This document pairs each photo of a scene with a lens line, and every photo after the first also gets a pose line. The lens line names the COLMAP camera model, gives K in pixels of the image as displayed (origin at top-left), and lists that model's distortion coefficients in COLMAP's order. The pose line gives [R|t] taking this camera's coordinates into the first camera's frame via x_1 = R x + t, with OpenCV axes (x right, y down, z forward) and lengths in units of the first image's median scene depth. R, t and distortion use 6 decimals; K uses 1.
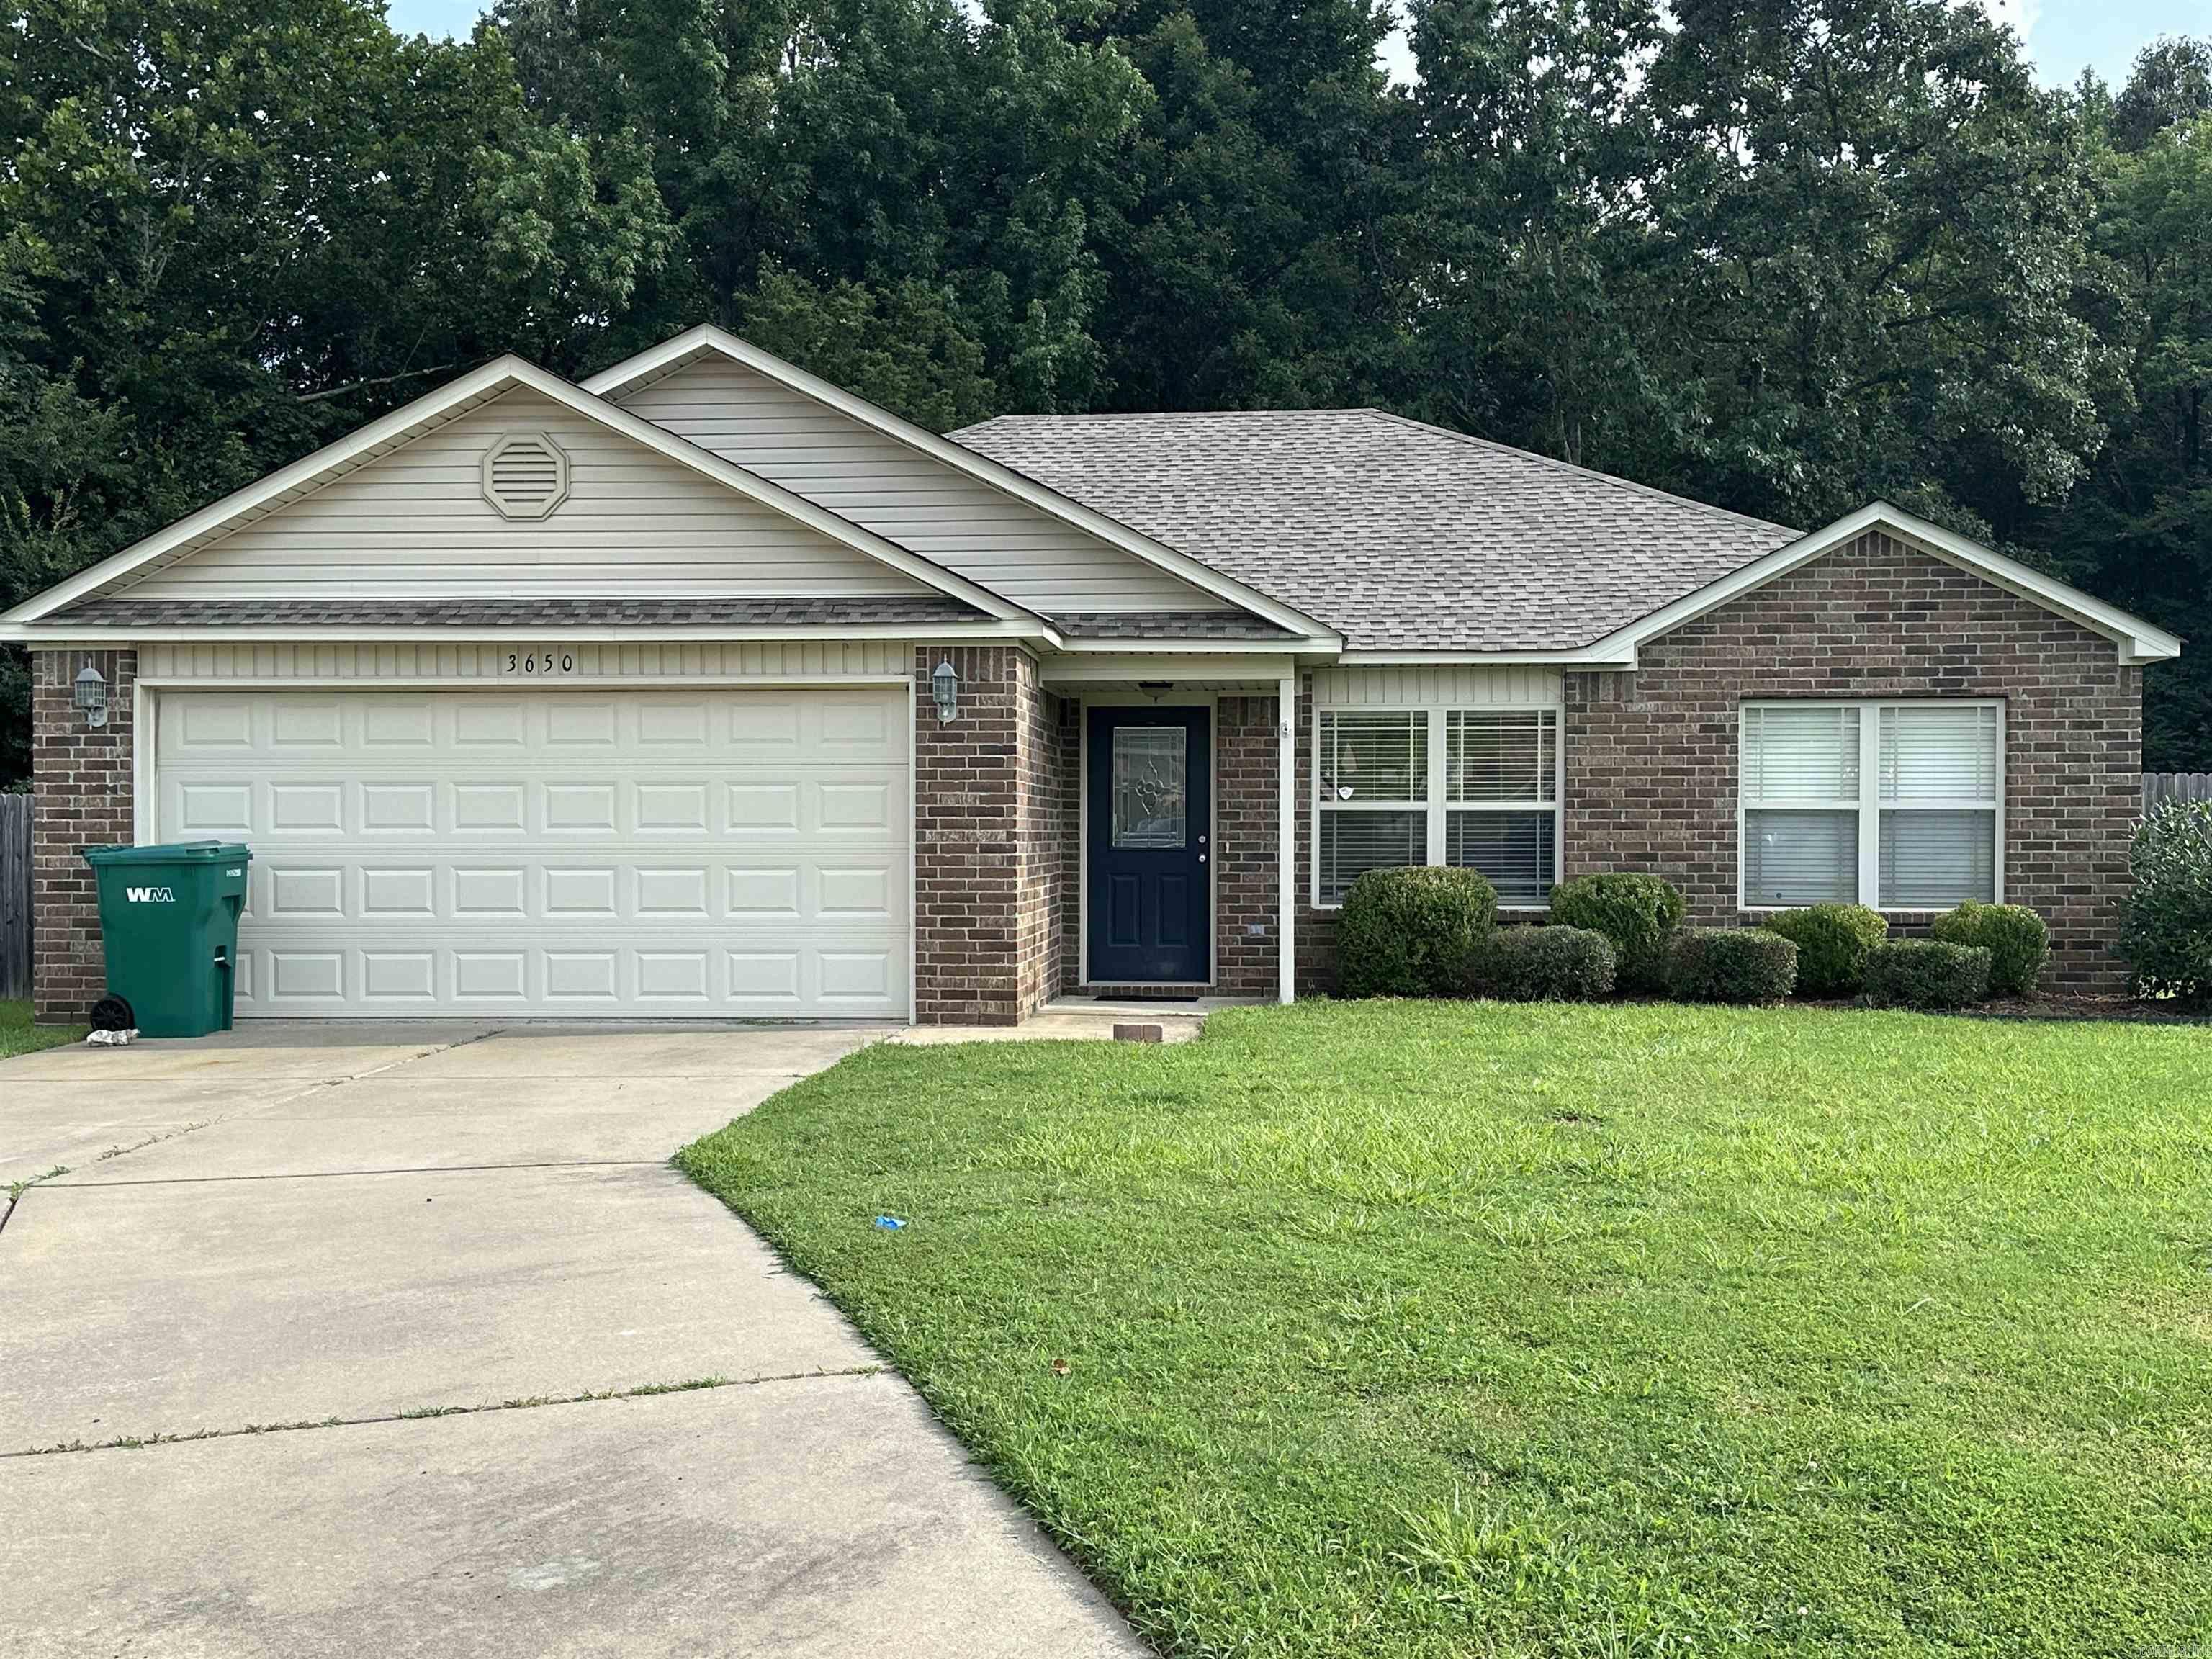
lens RADIAL K [[2364.4, 0, 1098.7], [0, 2364.4, 825.7], [0, 0, 1]] dist [0.116526, -0.161656]
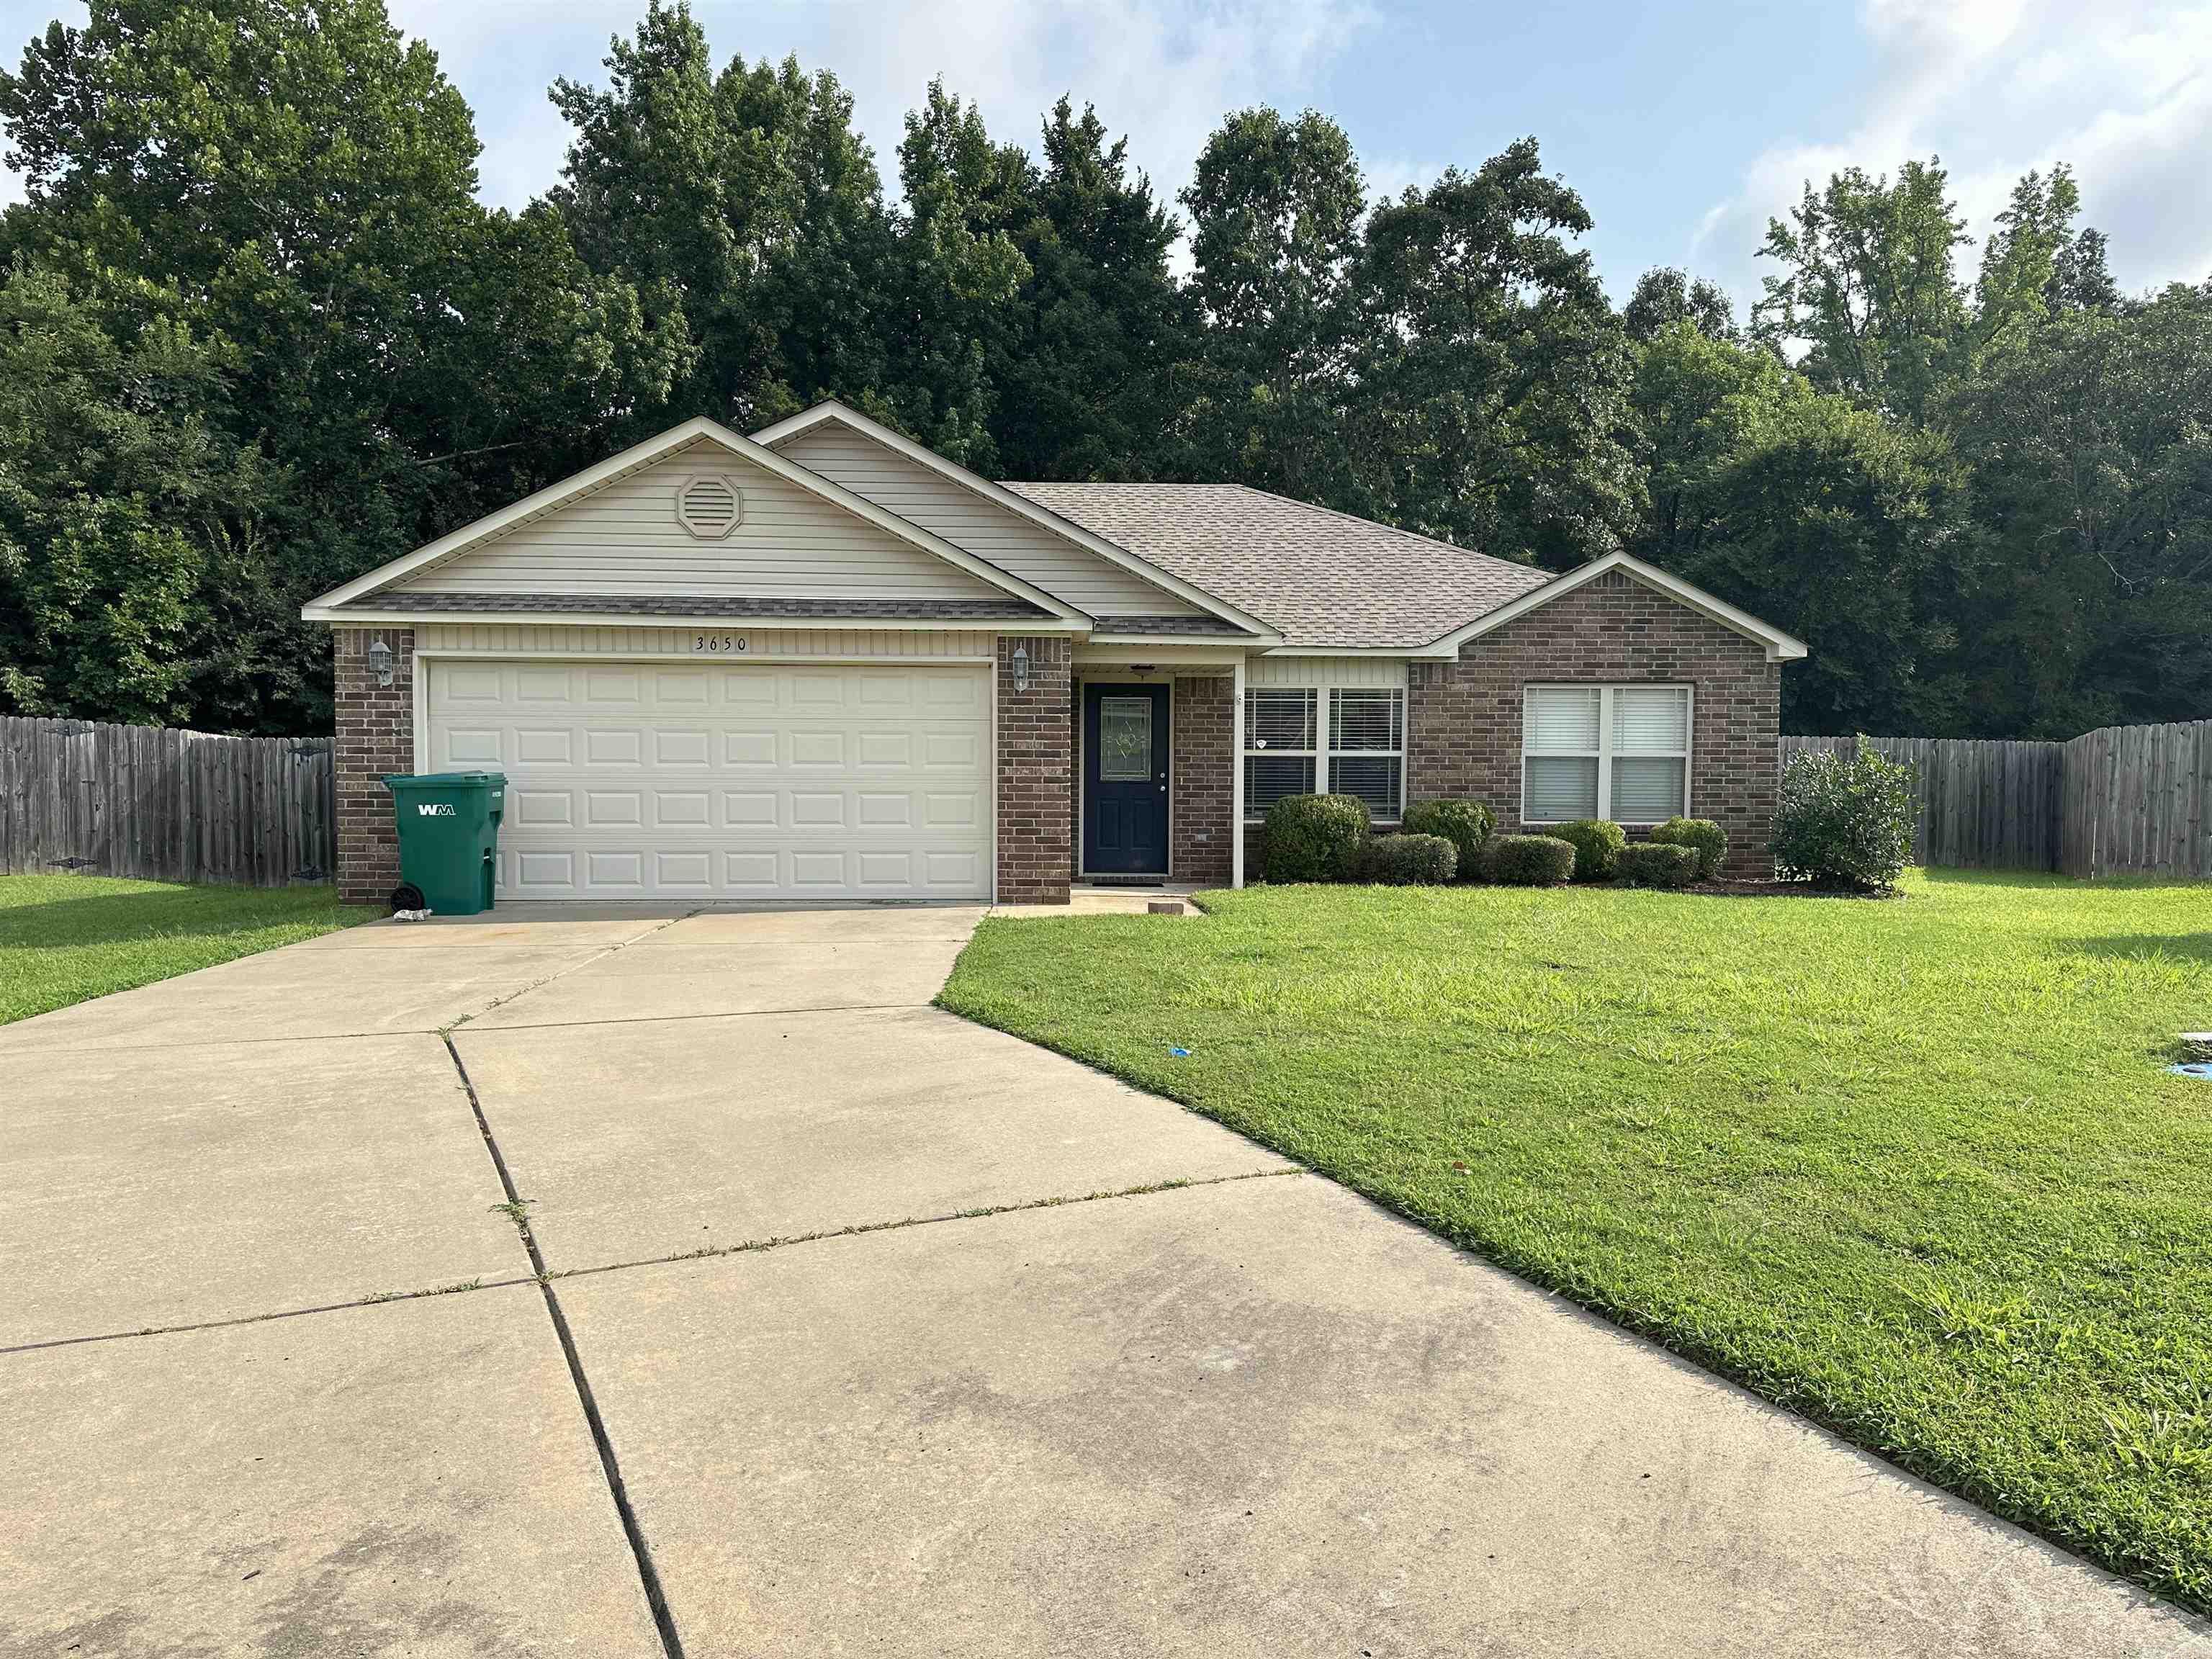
lens RADIAL K [[1543.9, 0, 1106.0], [0, 1543.9, 829.5], [0, 0, 1]] dist [0.087475, -0.109899]
pose [[0.992569, 0.000564, 0.121682, -0.116799], [-0.005056, 0.999317, 0.036612, 0.005023], [-0.121578, -0.036955, 0.991894, 0.070740]]
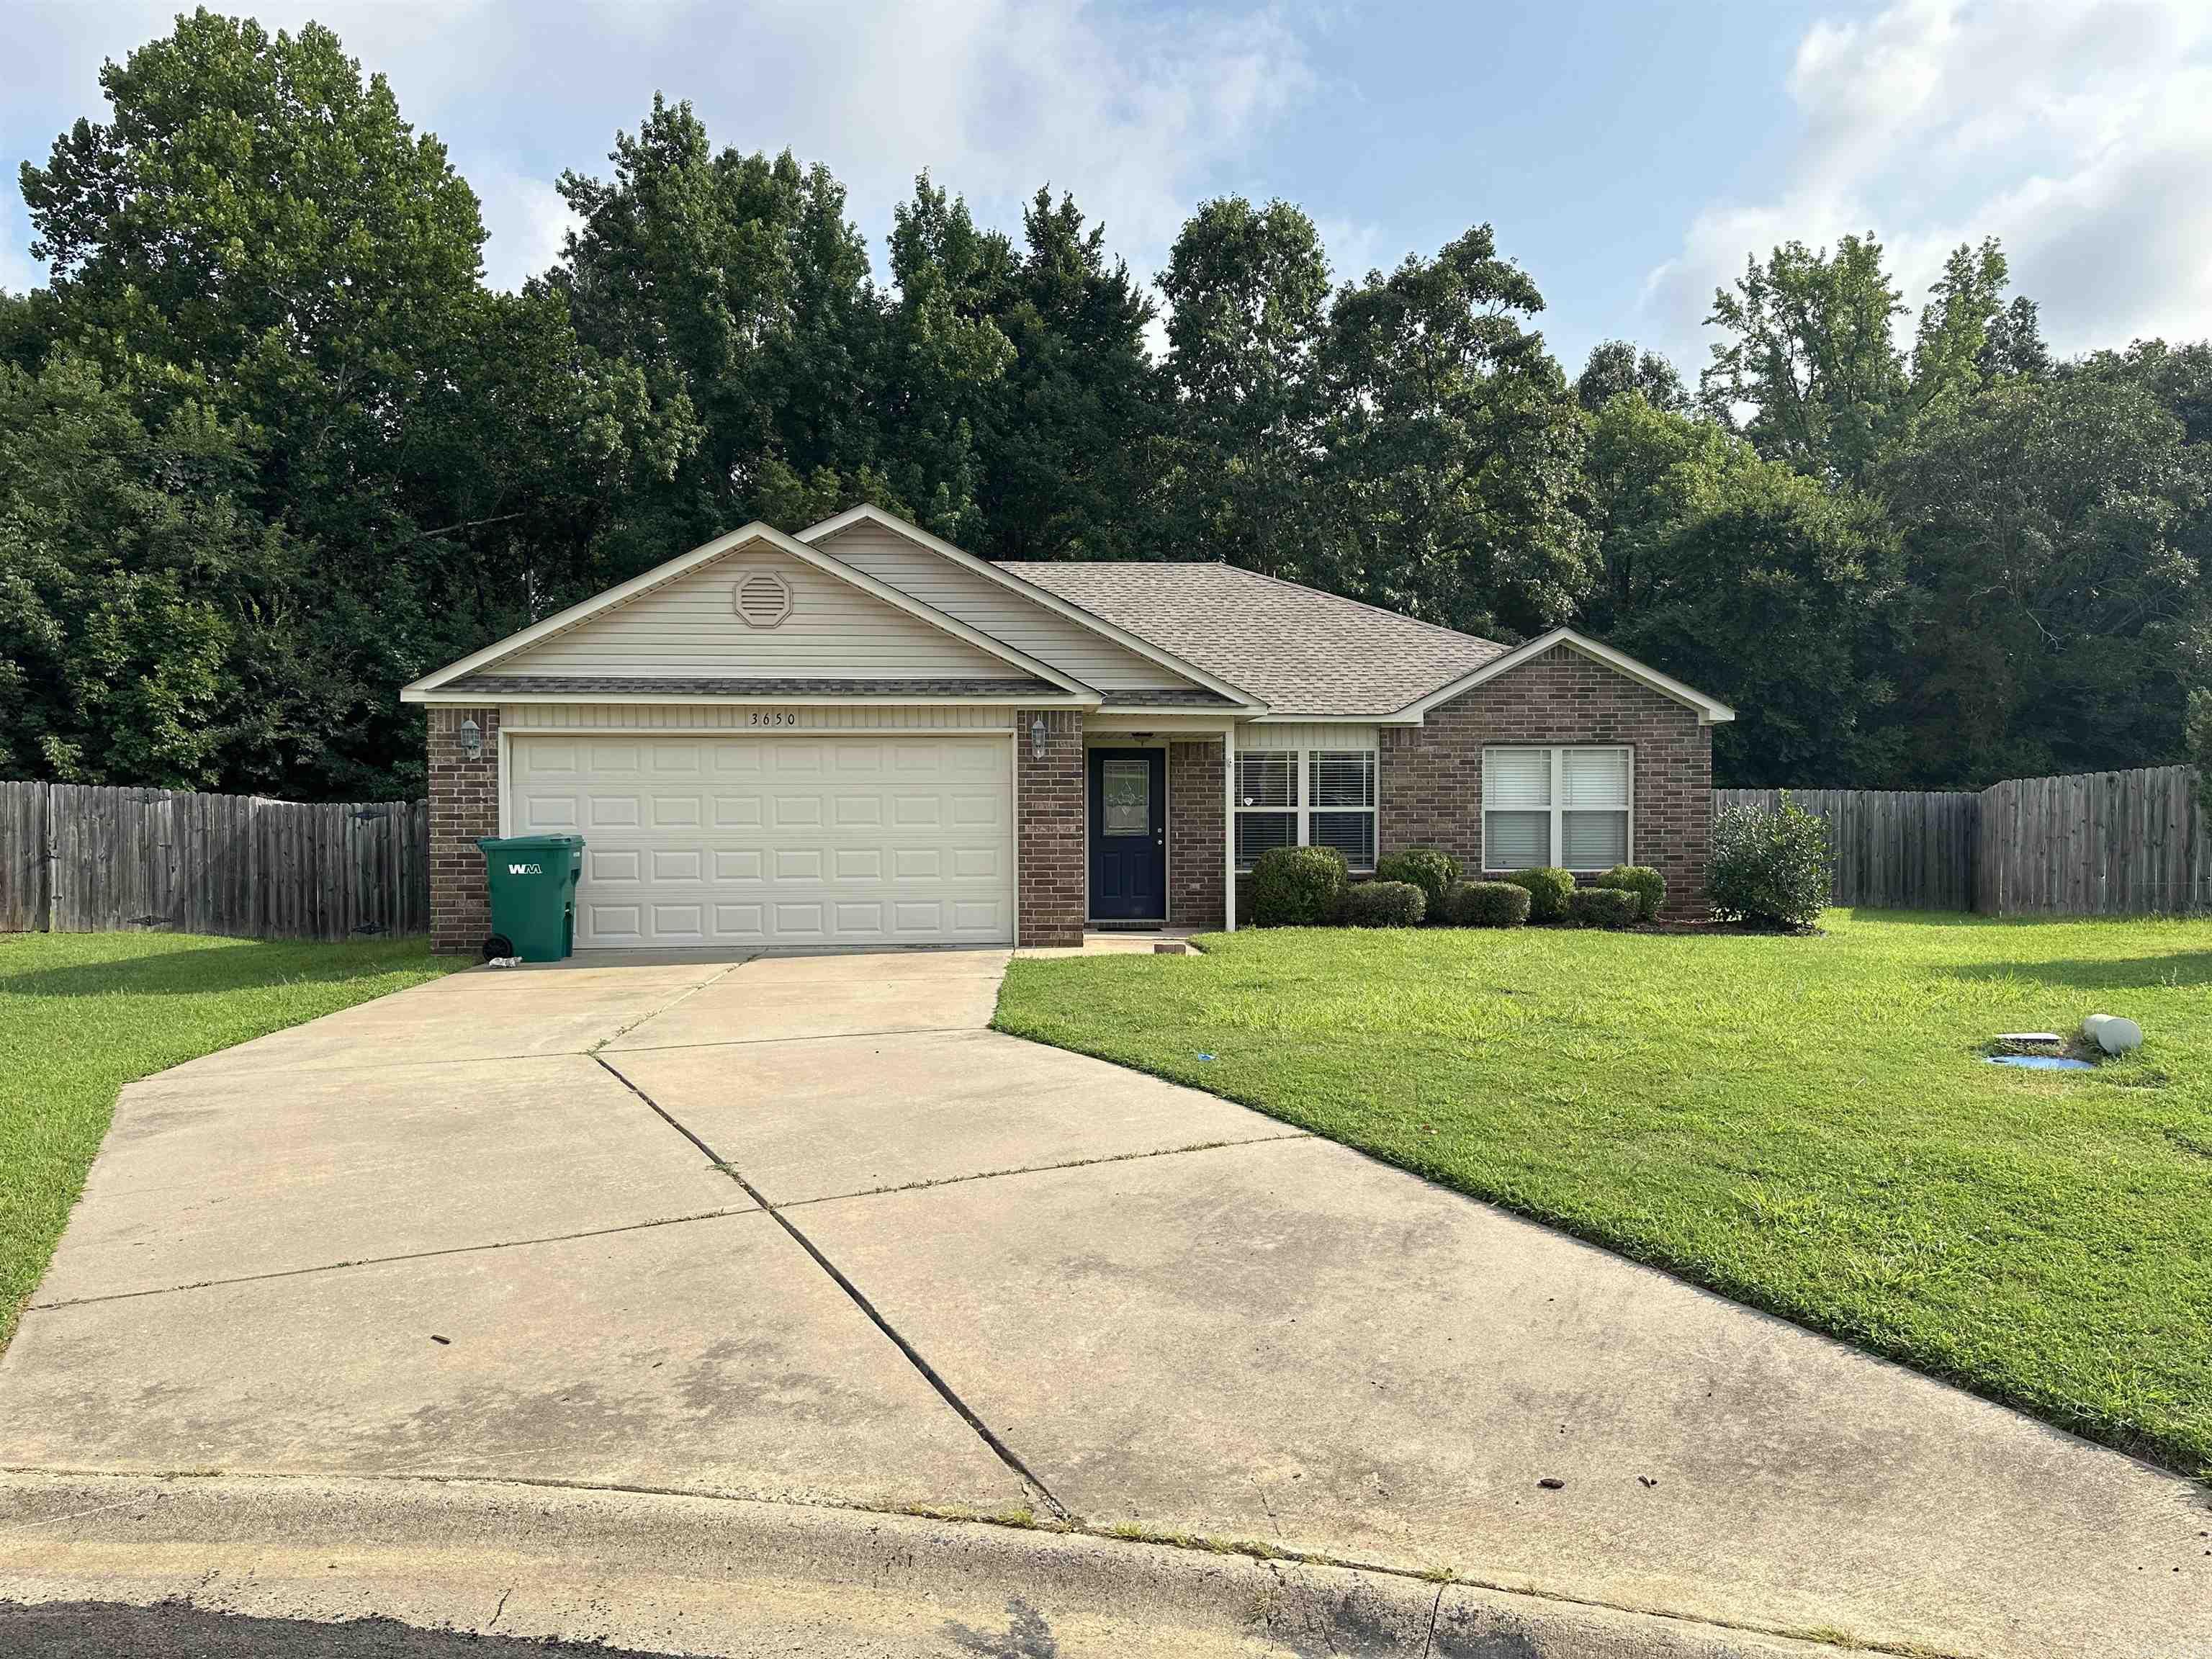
lens RADIAL K [[1536.9, 0, 1105.3], [0, 1536.9, 836.9], [0, 0, 1]] dist [0.114682, -0.159955]
pose [[0.990227, -0.004903, 0.139382, -0.152883], [0.003745, 0.999956, 0.008574, 0.001054], [-0.139418, -0.007968, 0.990202, -0.033279]]
